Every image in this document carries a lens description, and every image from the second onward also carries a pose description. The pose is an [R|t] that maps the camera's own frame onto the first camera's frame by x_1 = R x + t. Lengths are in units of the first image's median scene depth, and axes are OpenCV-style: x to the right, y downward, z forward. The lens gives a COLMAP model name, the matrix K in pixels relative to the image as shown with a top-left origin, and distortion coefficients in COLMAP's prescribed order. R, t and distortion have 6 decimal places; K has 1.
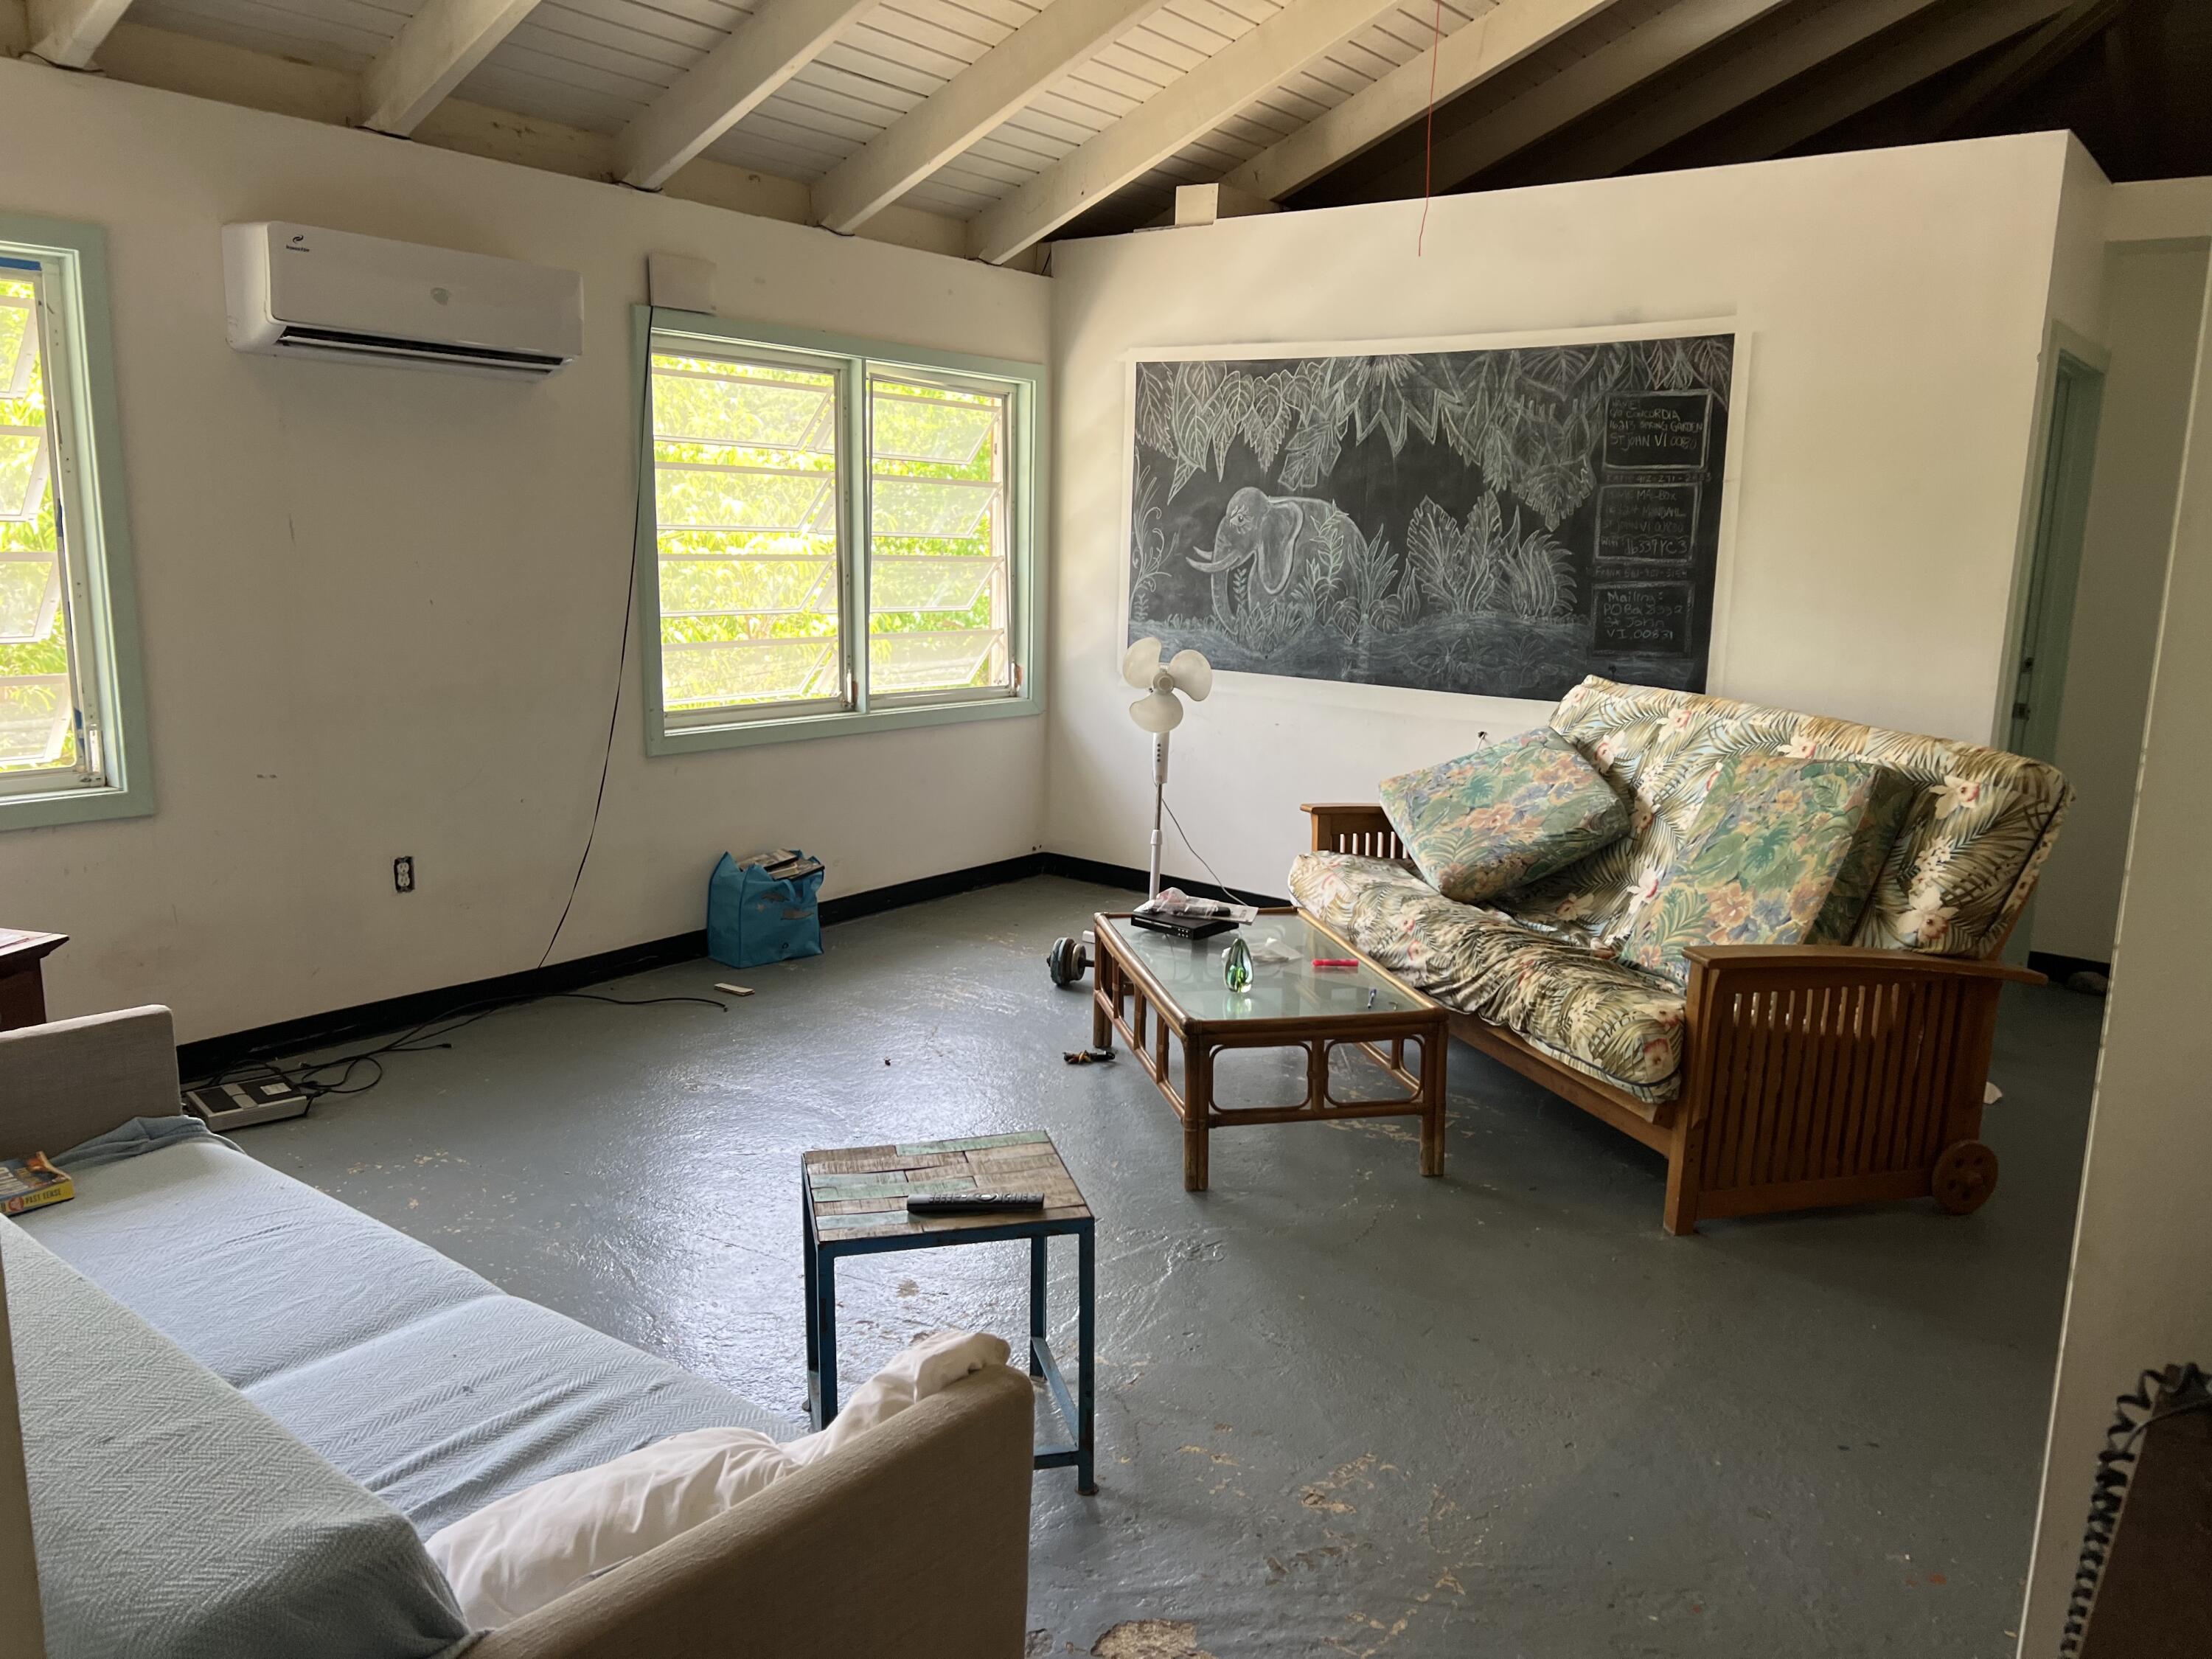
lens RADIAL K [[1644.5, 0, 1108.3], [0, 1644.5, 845.2], [0, 0, 1]] dist [0.045081, -0.051193]
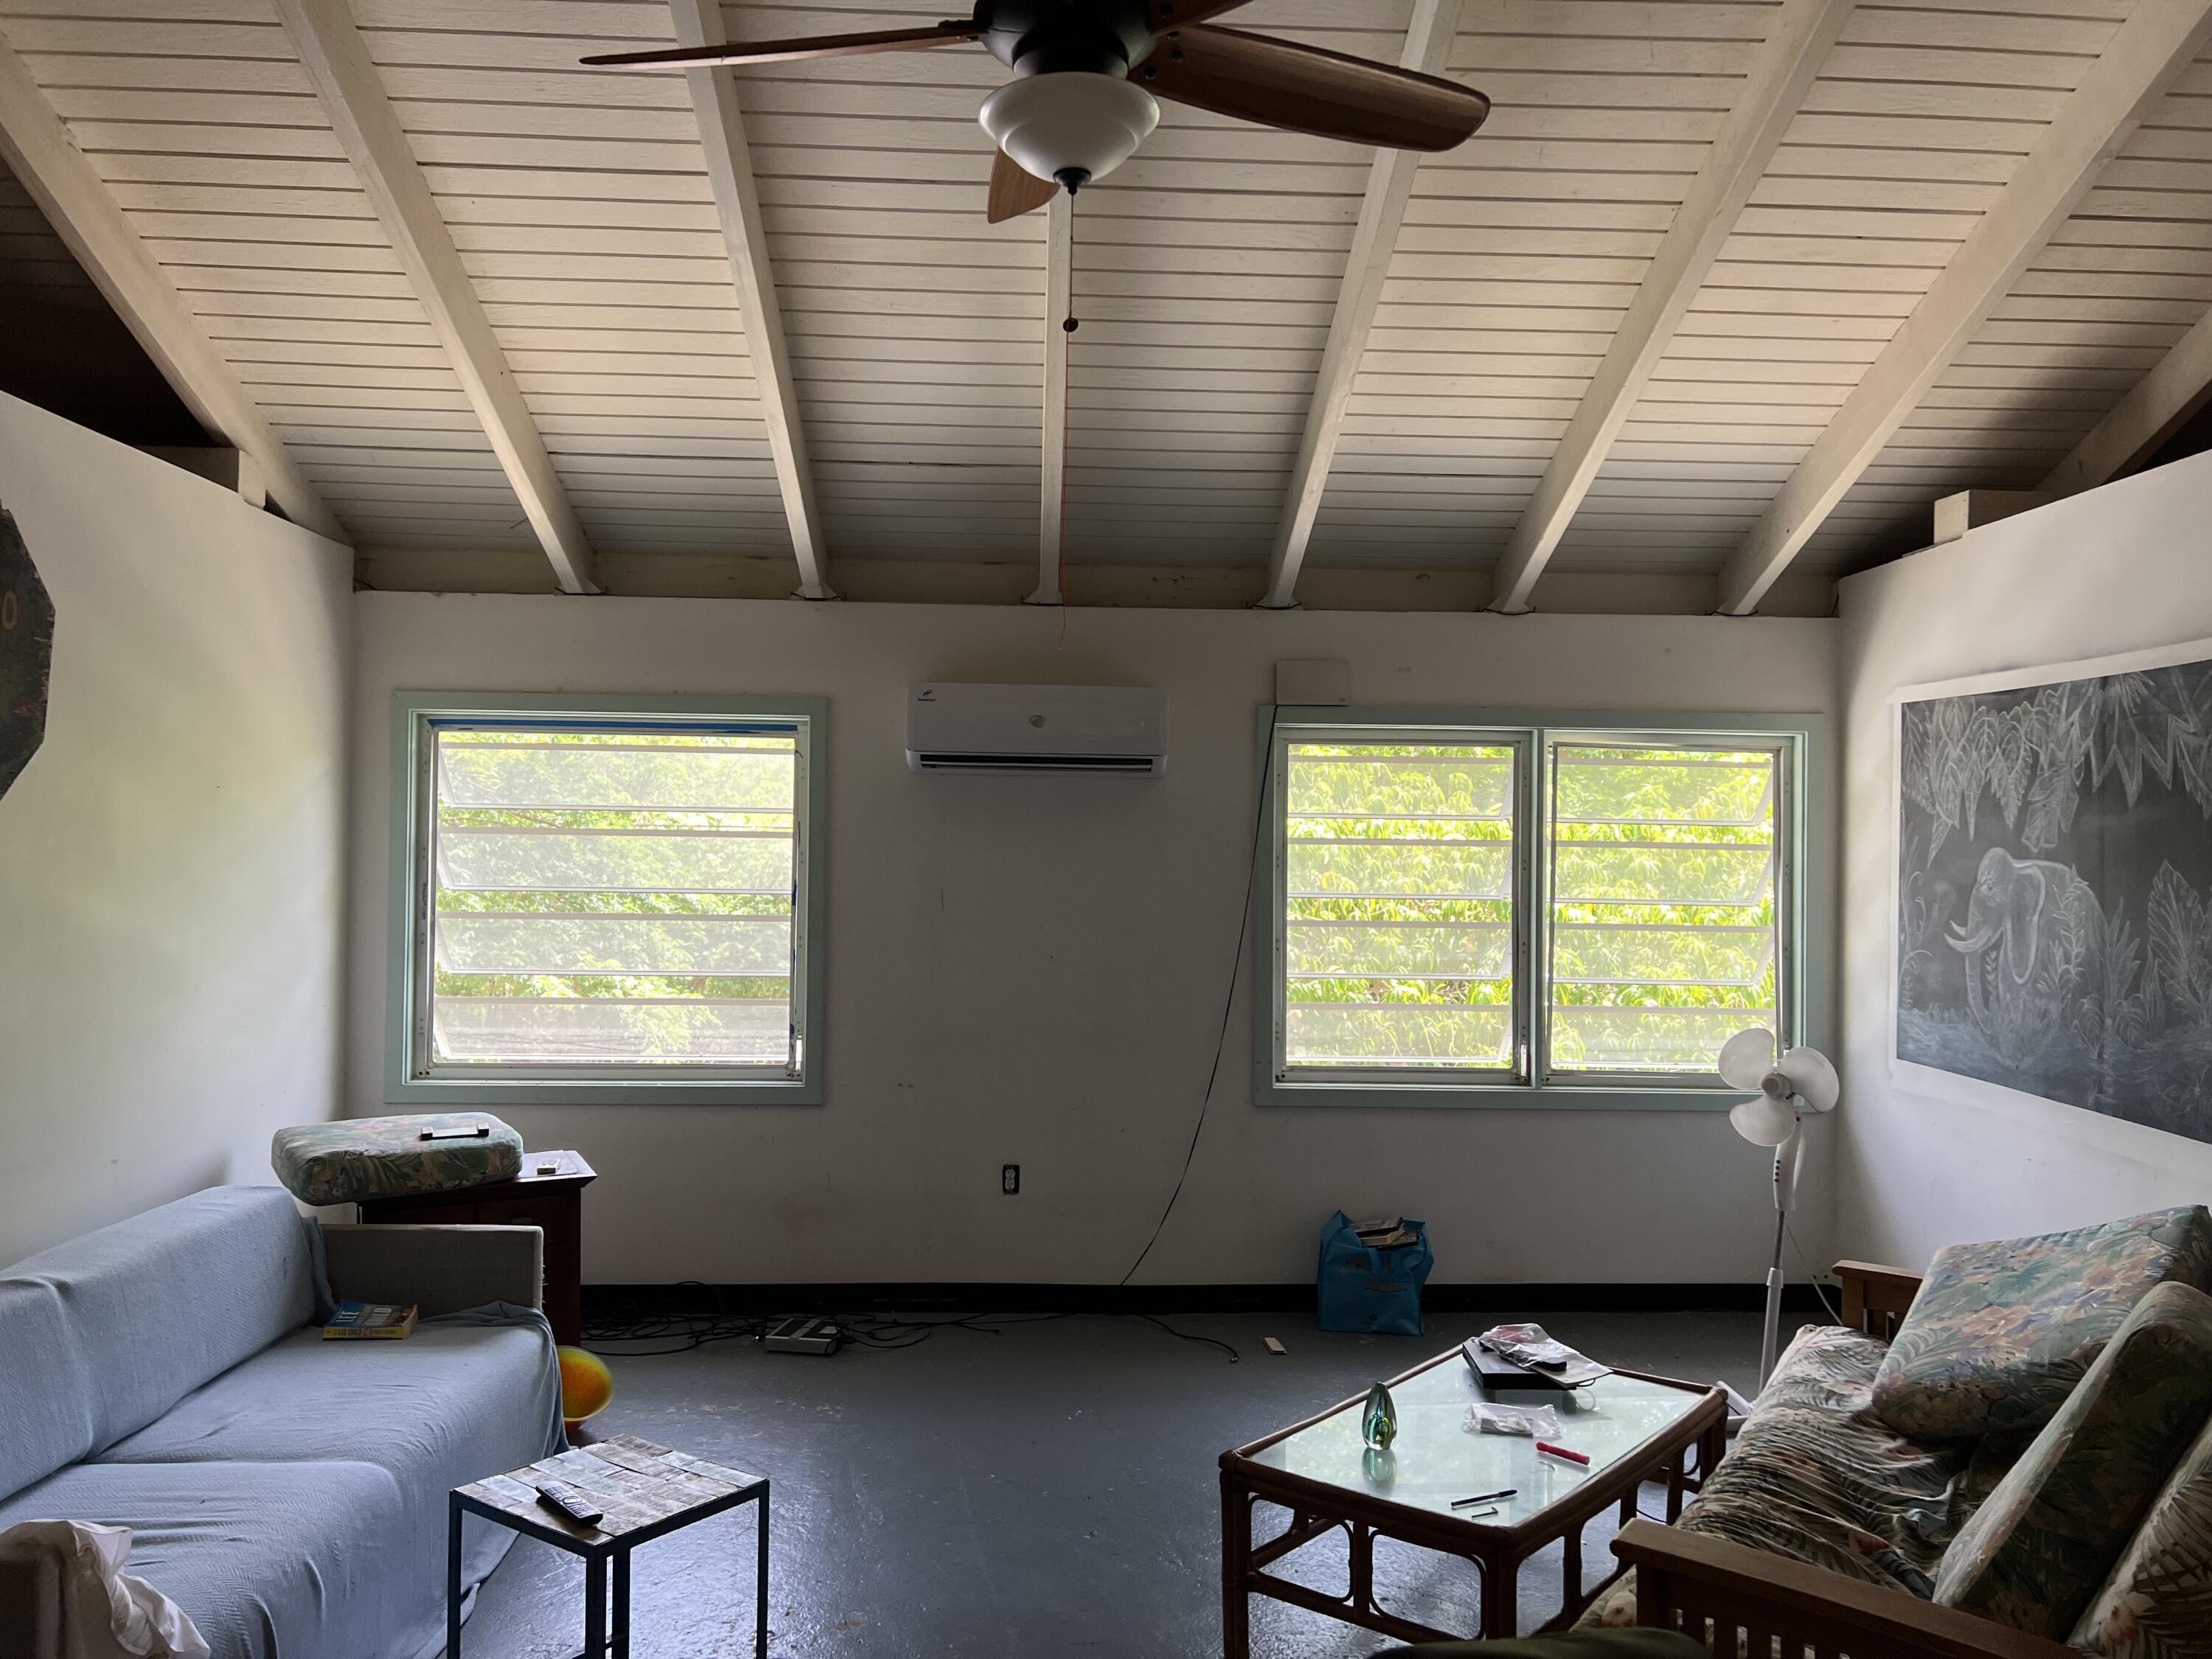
lens RADIAL K [[1644.5, 0, 1098.5], [0, 1644.5, 815.6], [0, 0, 1]] dist [0.045081, -0.051193]
pose [[0.635982, -0.030378, -0.771106, 0.440616], [-0.143339, 0.977186, -0.156718, -0.050114], [0.758275, 0.210199, 0.617118, 0.197905]]
